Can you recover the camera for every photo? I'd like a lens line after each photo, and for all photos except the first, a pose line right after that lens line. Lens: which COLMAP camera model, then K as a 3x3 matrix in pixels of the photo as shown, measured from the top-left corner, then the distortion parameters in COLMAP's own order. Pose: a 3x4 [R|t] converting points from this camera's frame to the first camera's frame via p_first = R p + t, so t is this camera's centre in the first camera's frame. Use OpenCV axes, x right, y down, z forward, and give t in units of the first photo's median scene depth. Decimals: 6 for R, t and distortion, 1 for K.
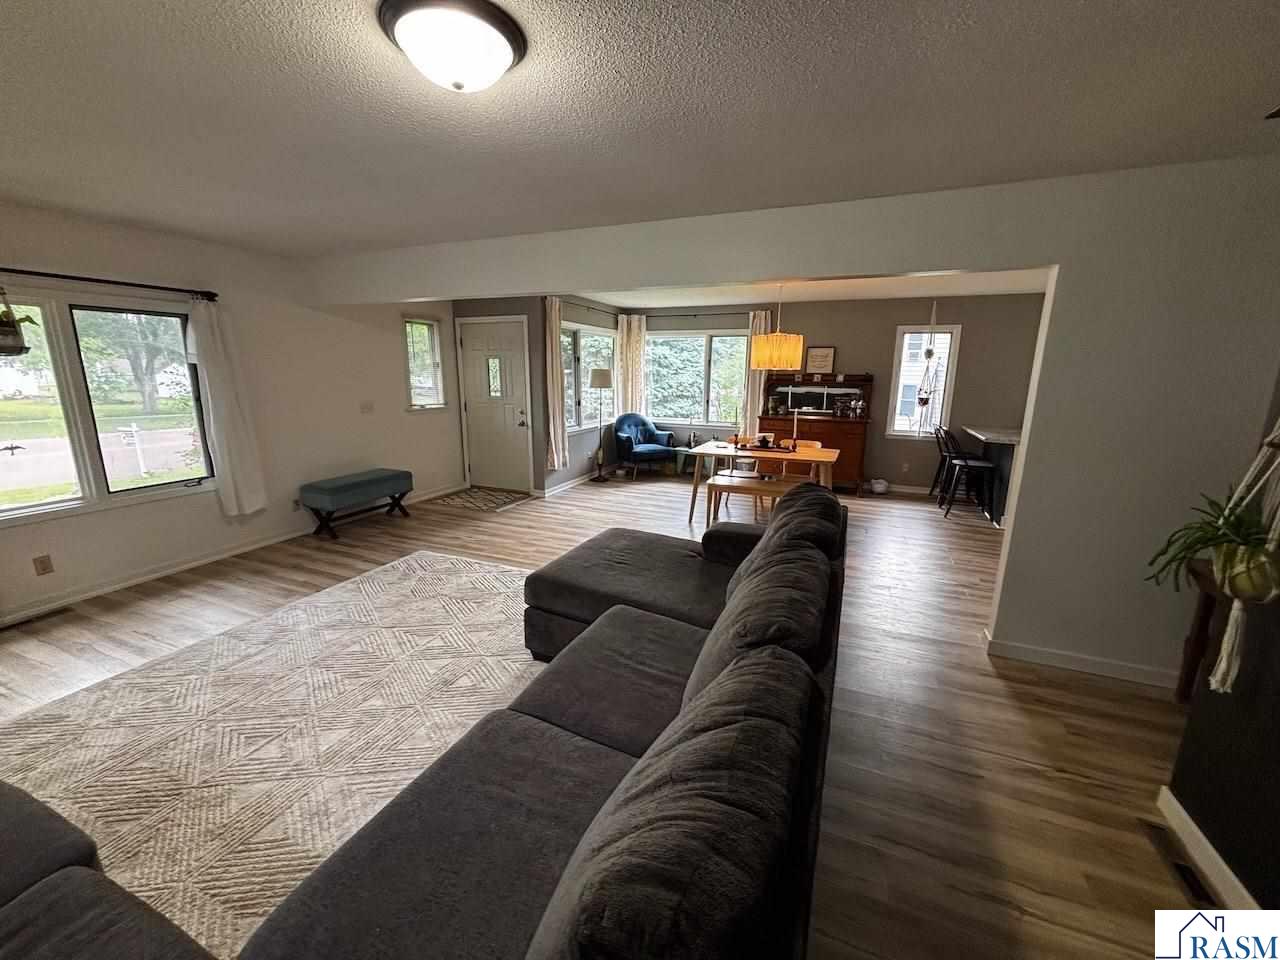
lens RADIAL K [[513.6, 0, 640.4], [0, 513.6, 477.9], [0, 0, 1]] dist [0.004943, -0.000973]
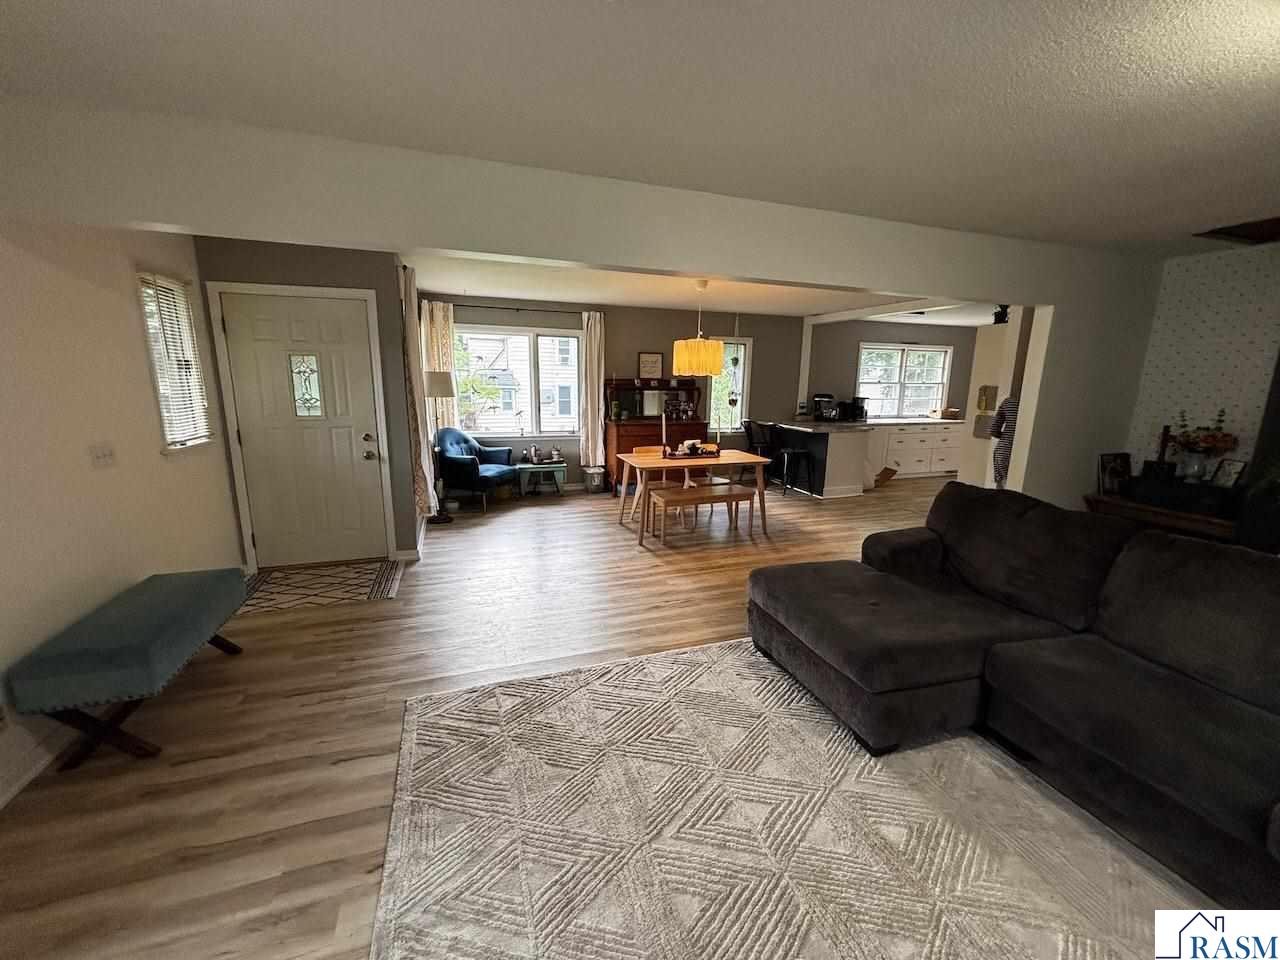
lens RADIAL K [[513.6, 0, 642.5], [0, 513.6, 476.1], [0, 0, 1]] dist [0.004943, -0.000973]
pose [[0.737732, -0.128357, 0.662779, -0.430507], [0.130587, 0.990349, 0.046440, -0.068156], [-0.662343, 0.052290, 0.747374, 0.295742]]
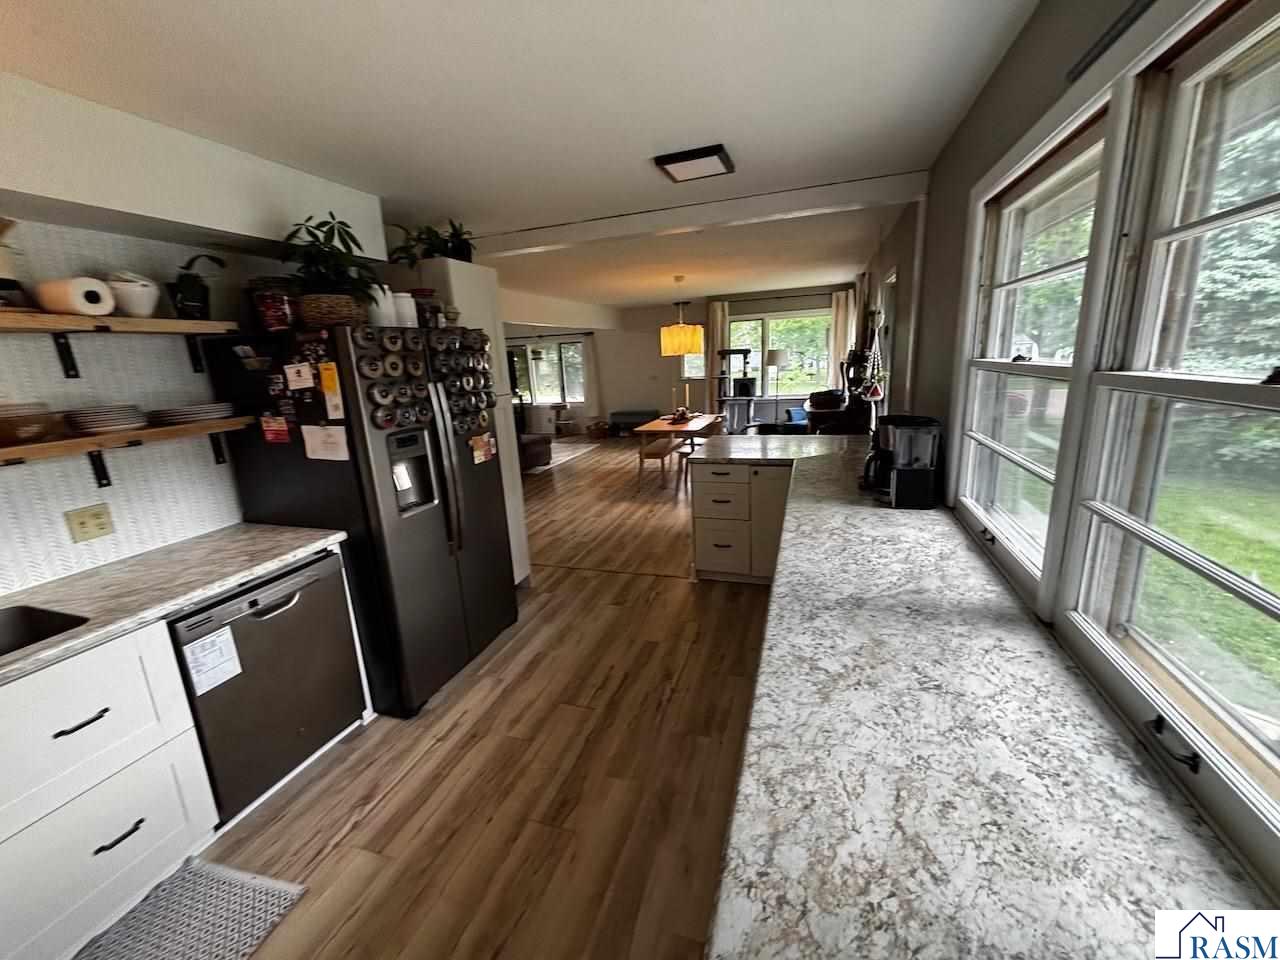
lens RADIAL K [[513.6, 0, 637.0], [0, 513.6, 476.9], [0, 0, 1]] dist [0.004943, -0.000973]
pose [[0.071958, 0.216018, -0.973734, 1.289790], [-0.152139, 0.967218, 0.203329, -0.140711], [0.985736, 0.133512, 0.102464, 0.704499]]
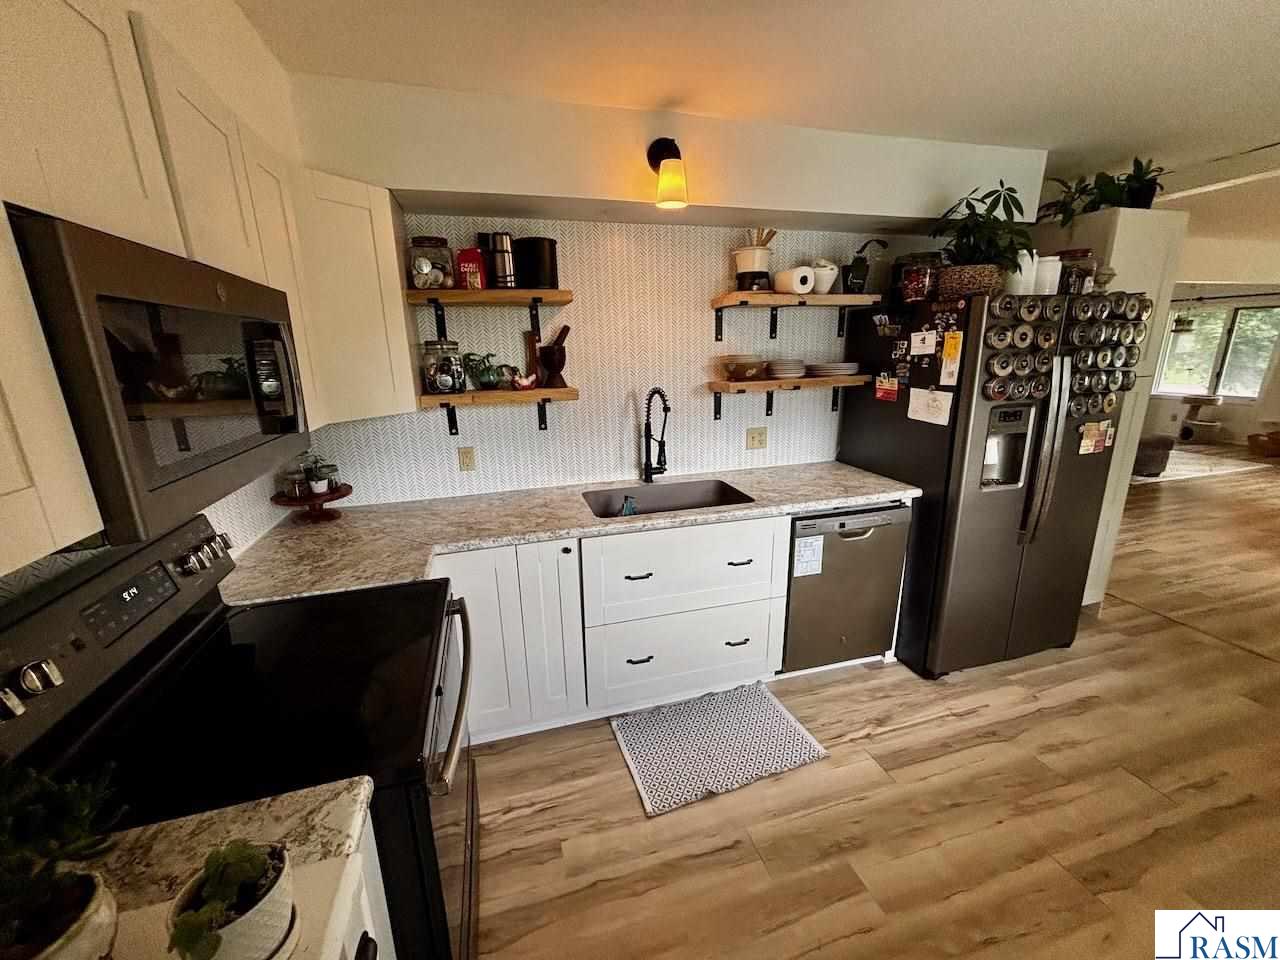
lens RADIAL K [[513.6, 0, 639.1], [0, 513.6, 476.2], [0, 0, 1]] dist [0.004943, -0.000973]
pose [[-0.777378, 0.161516, -0.607944, 1.334720], [-0.117314, 0.912290, 0.392382, -0.136507], [0.617997, 0.376350, -0.690247, 0.677883]]
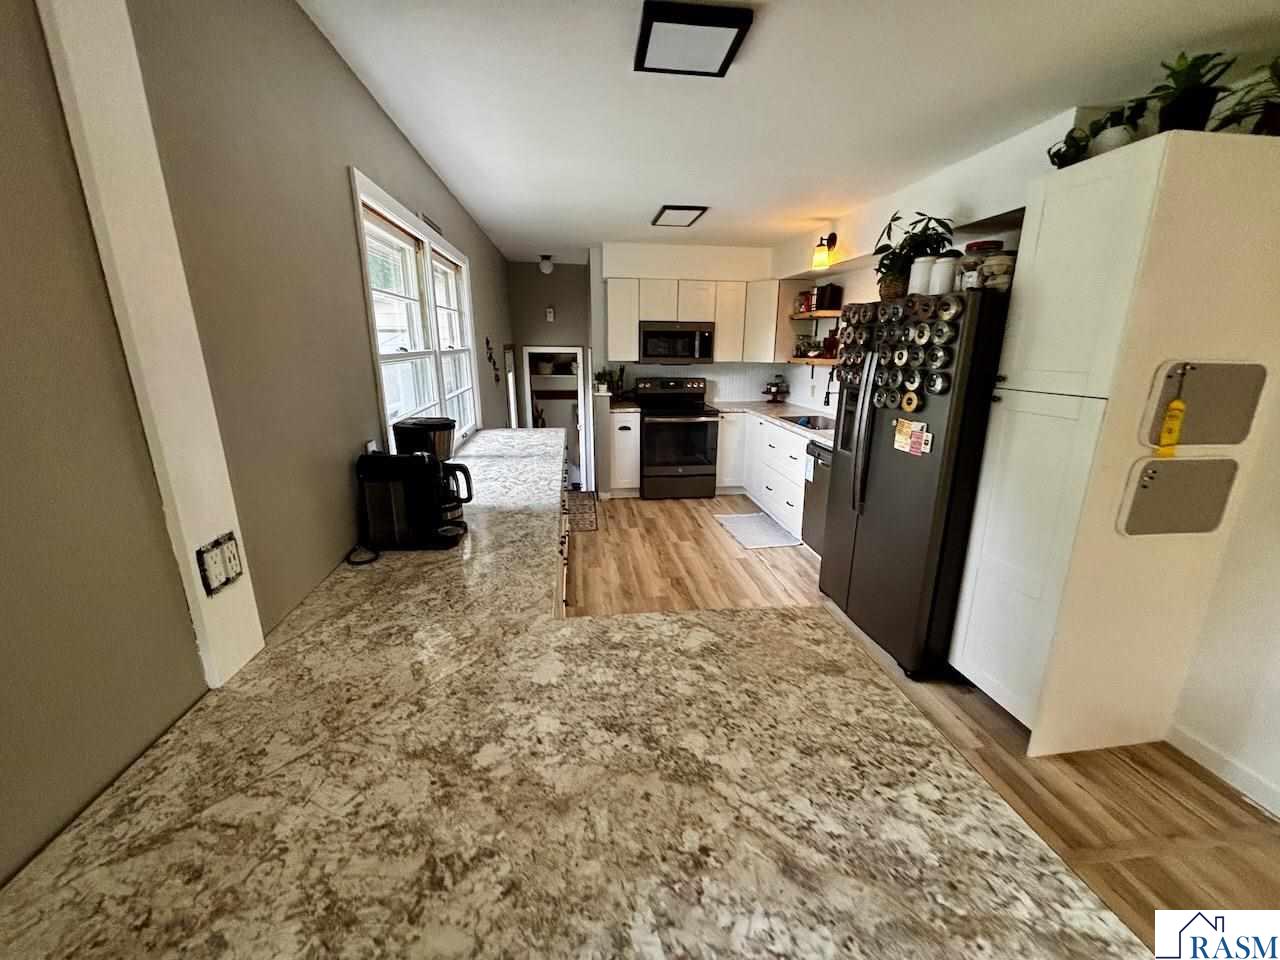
lens RADIAL K [[513.6, 0, 641.4], [0, 513.6, 484.4], [0, 0, 1]] dist [0.004943, -0.000973]
pose [[-0.505826, -0.242224, 0.827930, 0.591153], [0.169290, 0.913231, 0.370608, -0.197364], [-0.845861, 0.327623, -0.420930, 0.961294]]
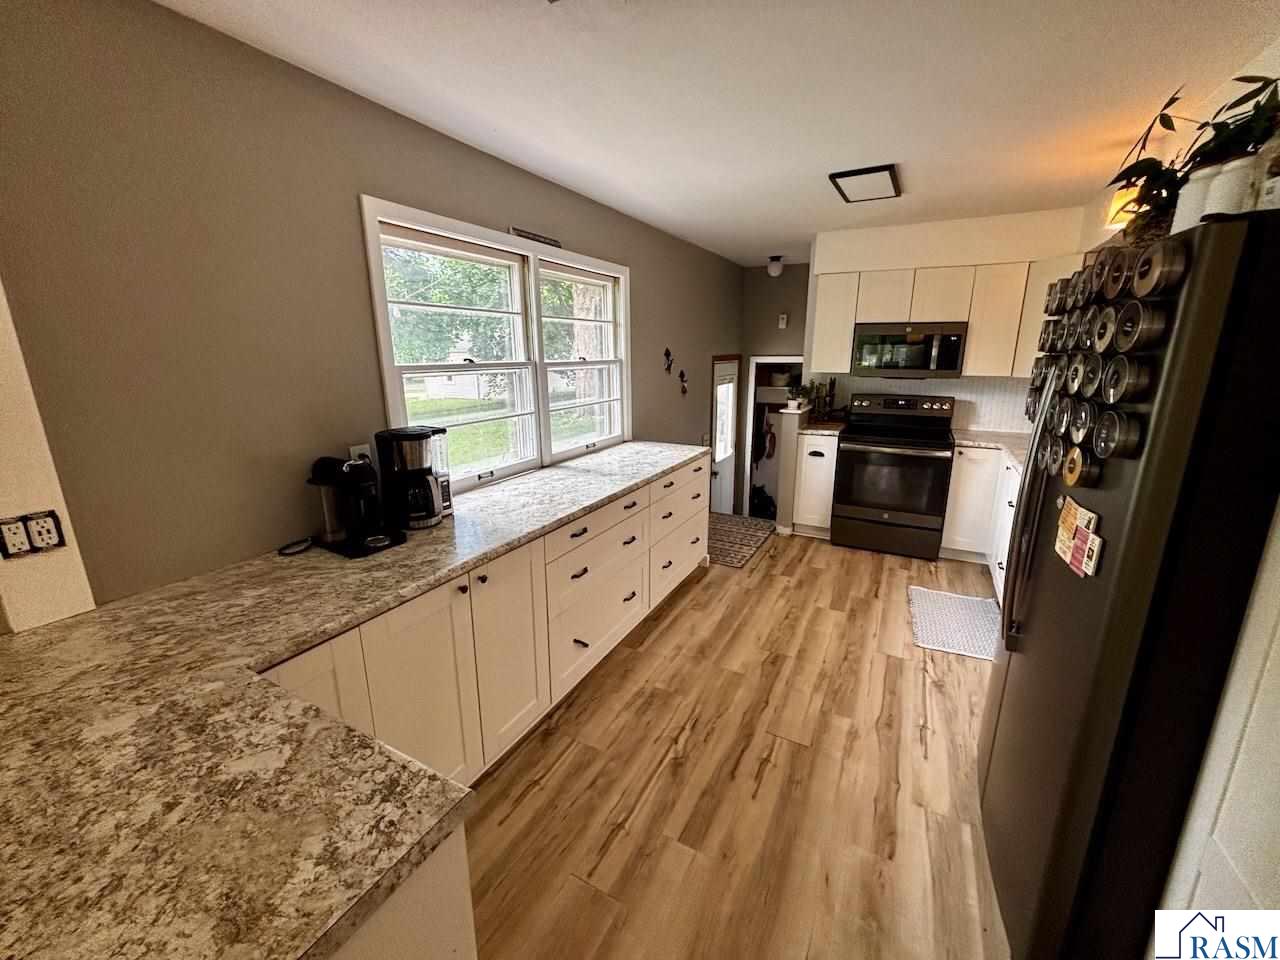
lens RADIAL K [[513.6, 0, 636.3], [0, 513.6, 480.4], [0, 0, 1]] dist [0.004943, -0.000973]
pose [[0.096777, -0.252392, 0.962773, 0.621817], [0.213810, 0.950003, 0.227553, -0.150499], [-0.972070, 0.183829, 0.145902, 0.740655]]
